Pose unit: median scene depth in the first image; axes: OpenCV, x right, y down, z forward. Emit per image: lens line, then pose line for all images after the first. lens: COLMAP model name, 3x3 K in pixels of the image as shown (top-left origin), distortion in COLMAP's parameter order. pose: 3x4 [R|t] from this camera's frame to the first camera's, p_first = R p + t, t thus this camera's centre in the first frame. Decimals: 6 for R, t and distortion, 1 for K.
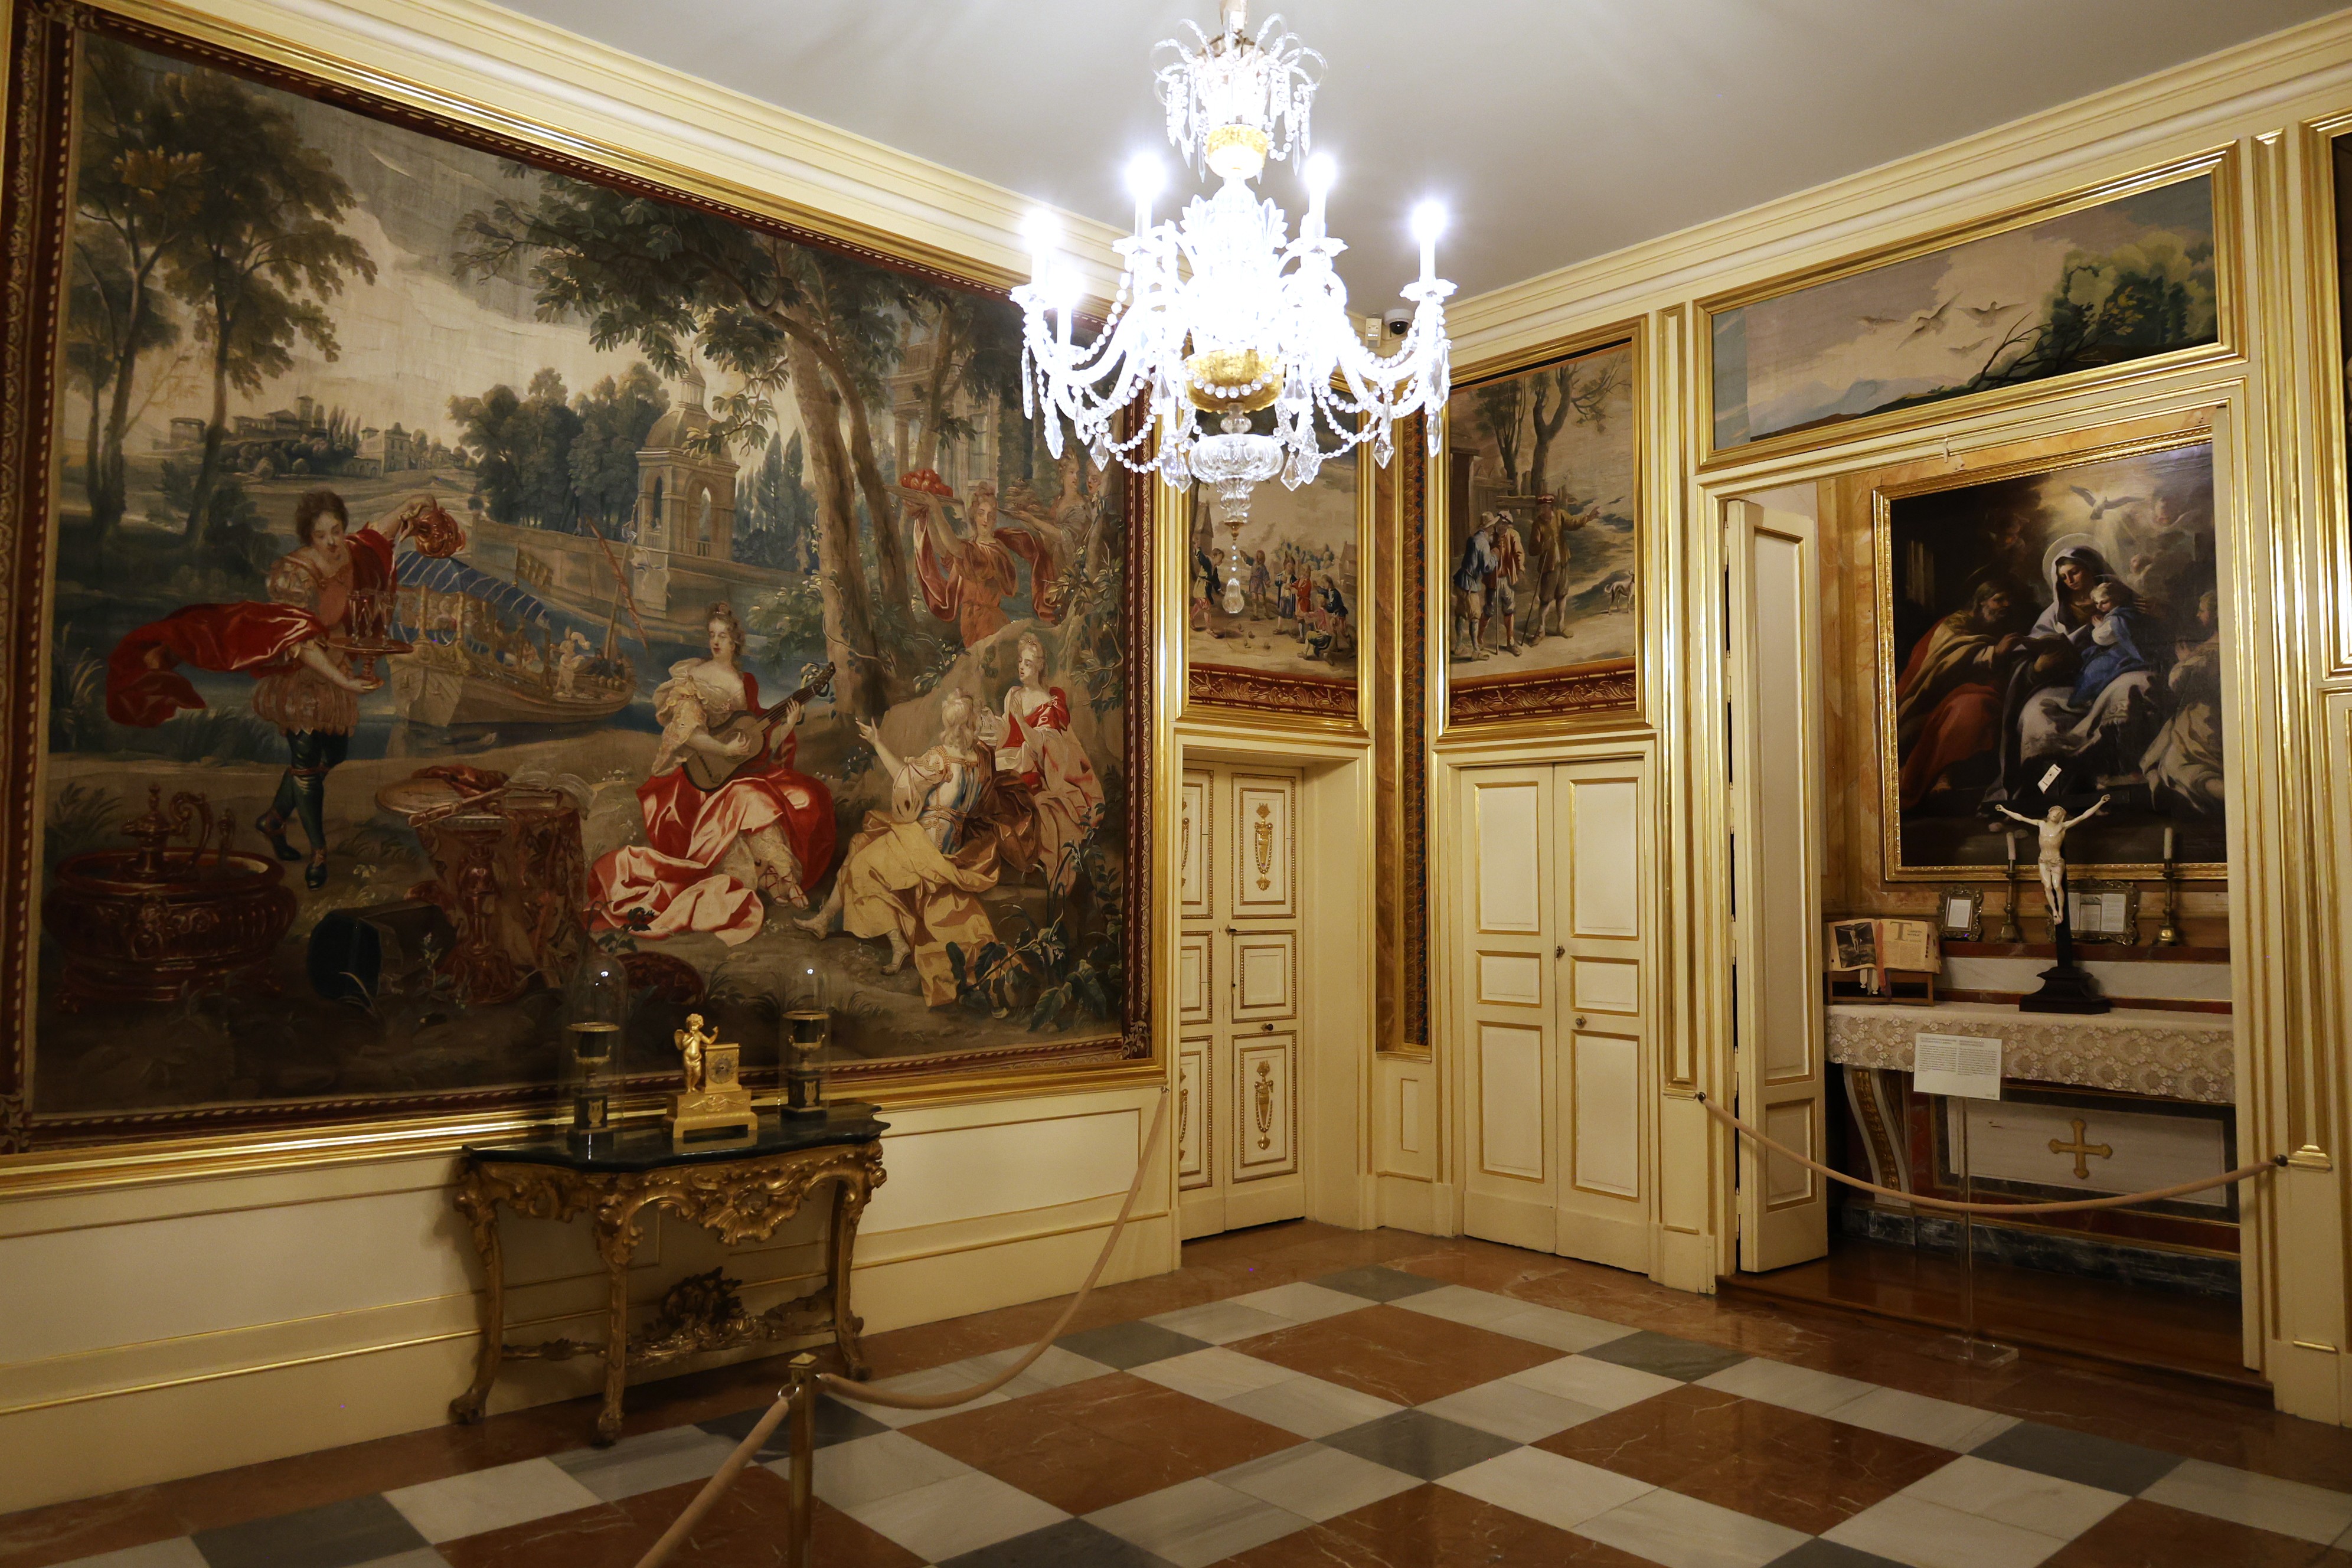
lens RADIAL K [[1607.5, 0, 1183.8], [0, 1607.5, 781.4], [0, 0, 1]] dist [-0.020283, 0.007190]
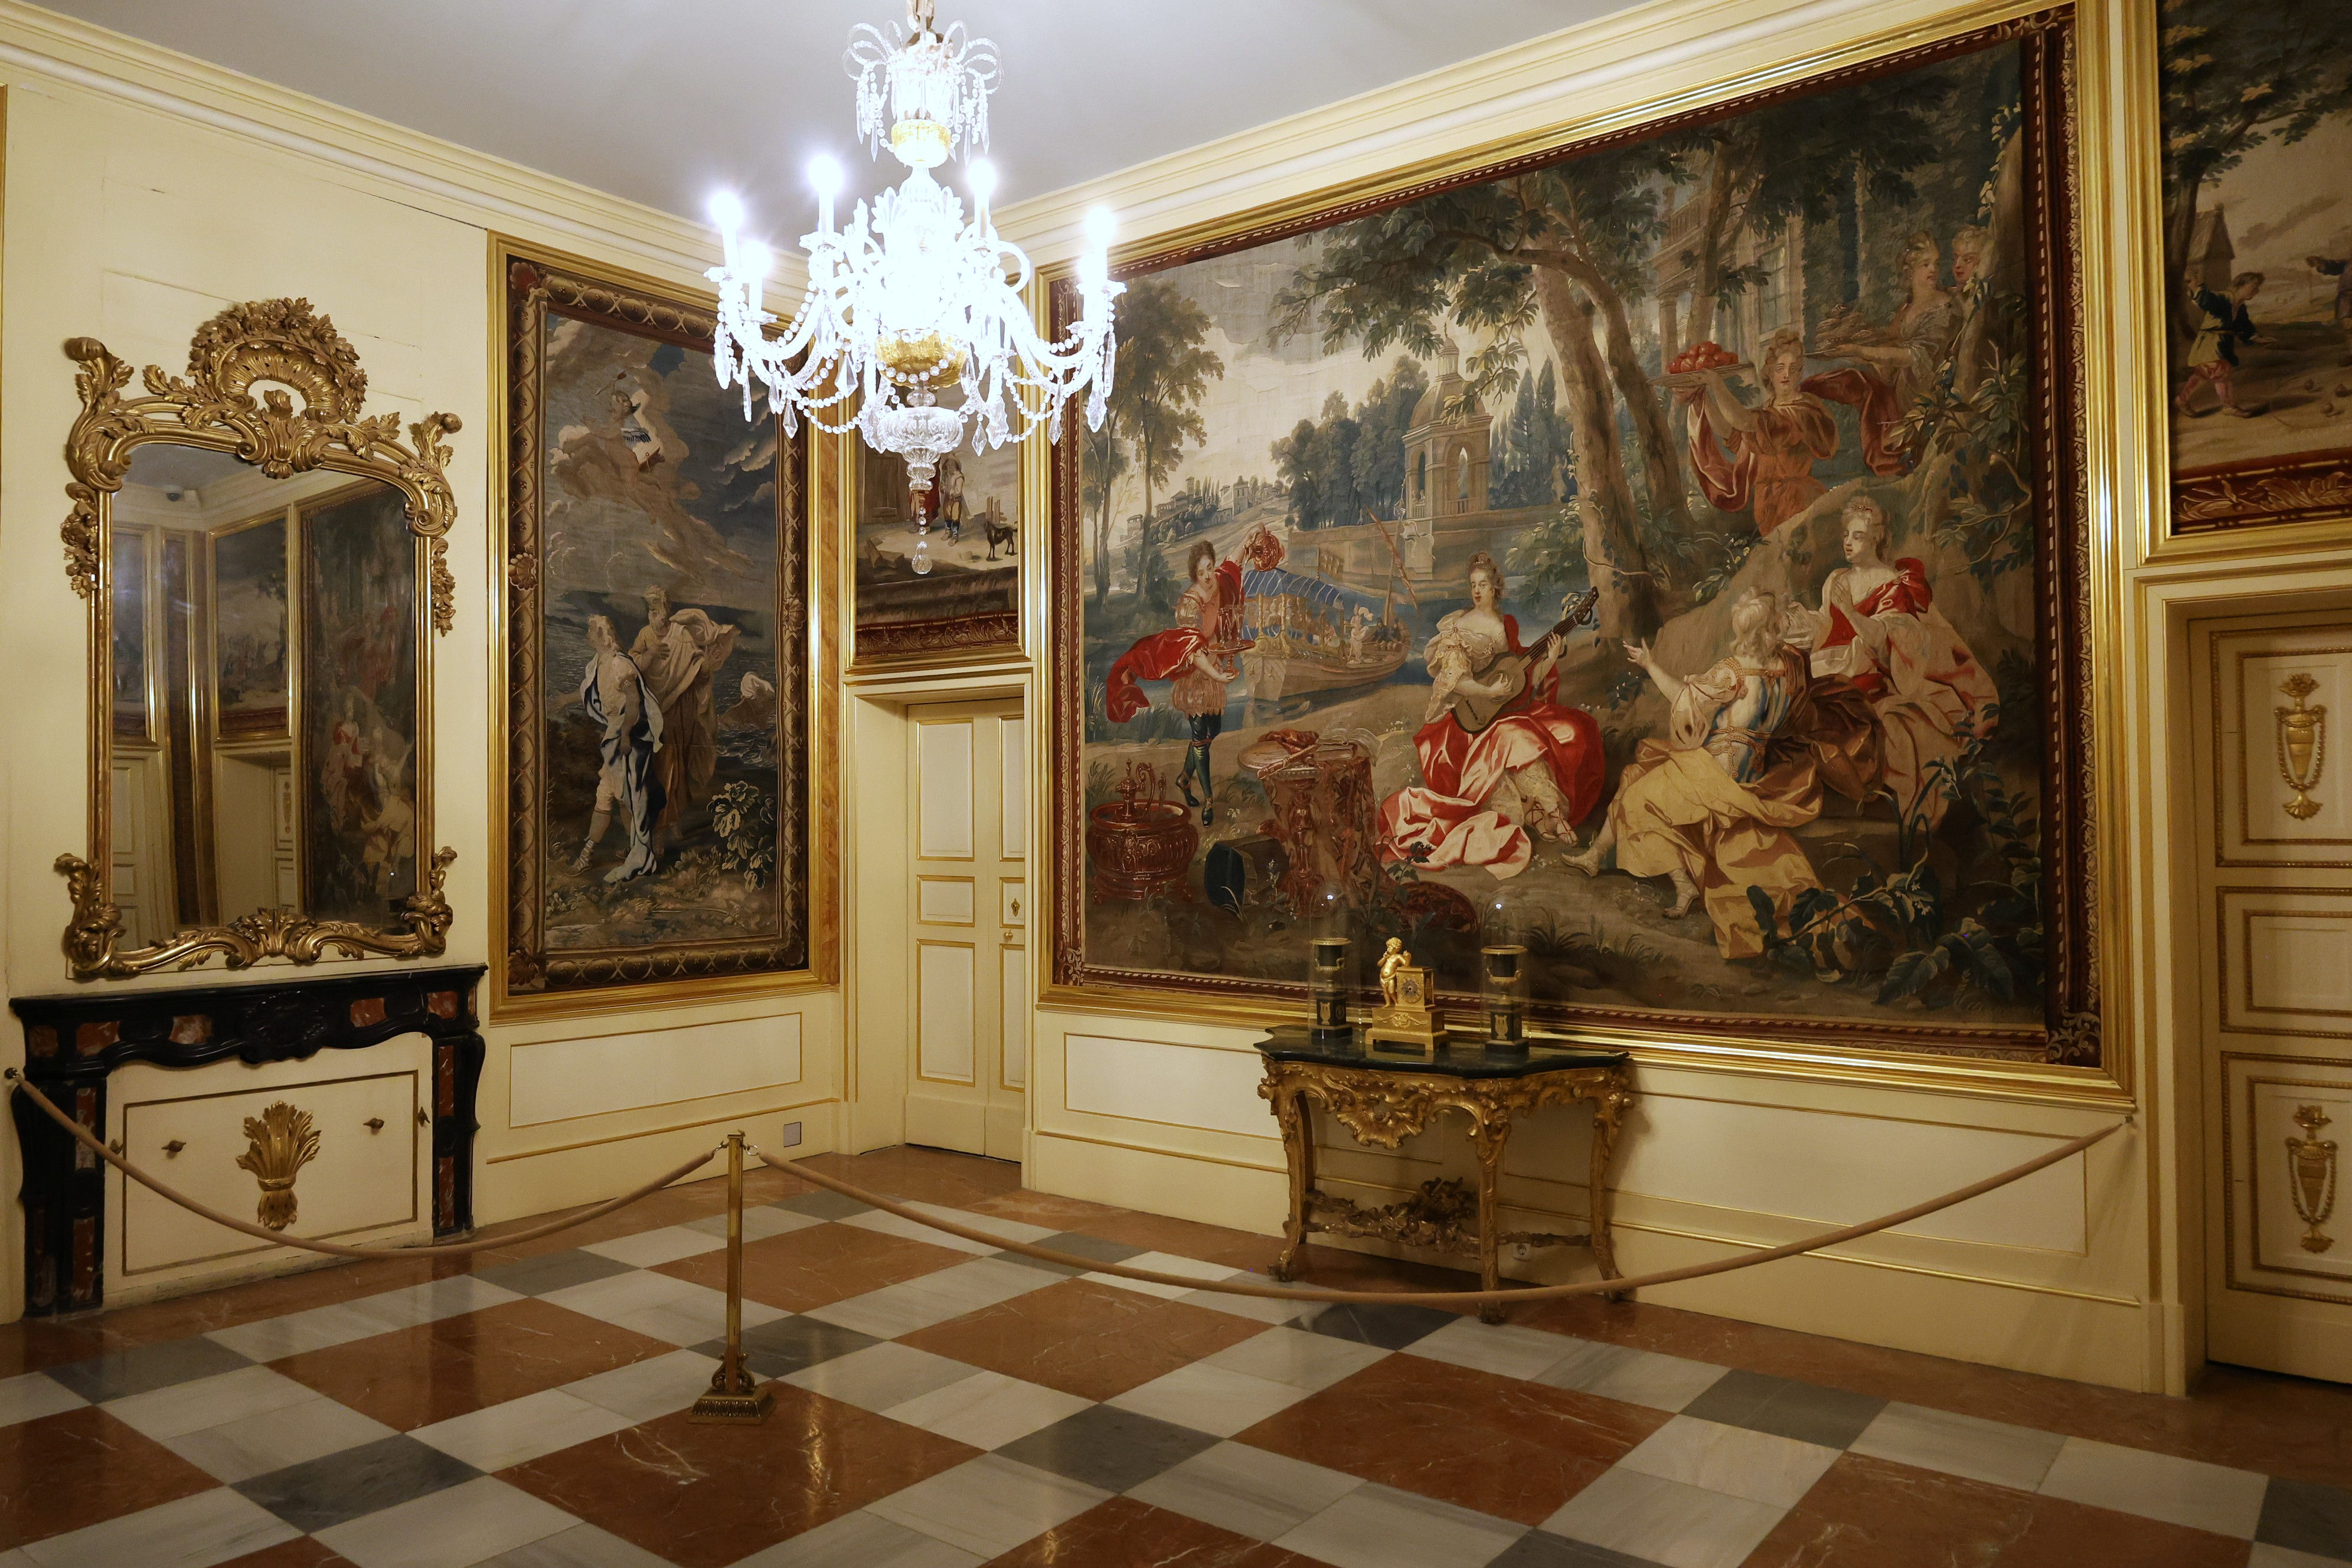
lens RADIAL K [[1607.5, 0, 1186.8], [0, 1607.5, 781.6], [0, 0, 1]] dist [-0.020283, 0.007190]
pose [[0.179887, -0.031541, -0.983182, 0.705858], [0.066967, 0.997560, -0.019750, 0.046037], [0.981405, -0.062288, 0.181560, 0.612363]]
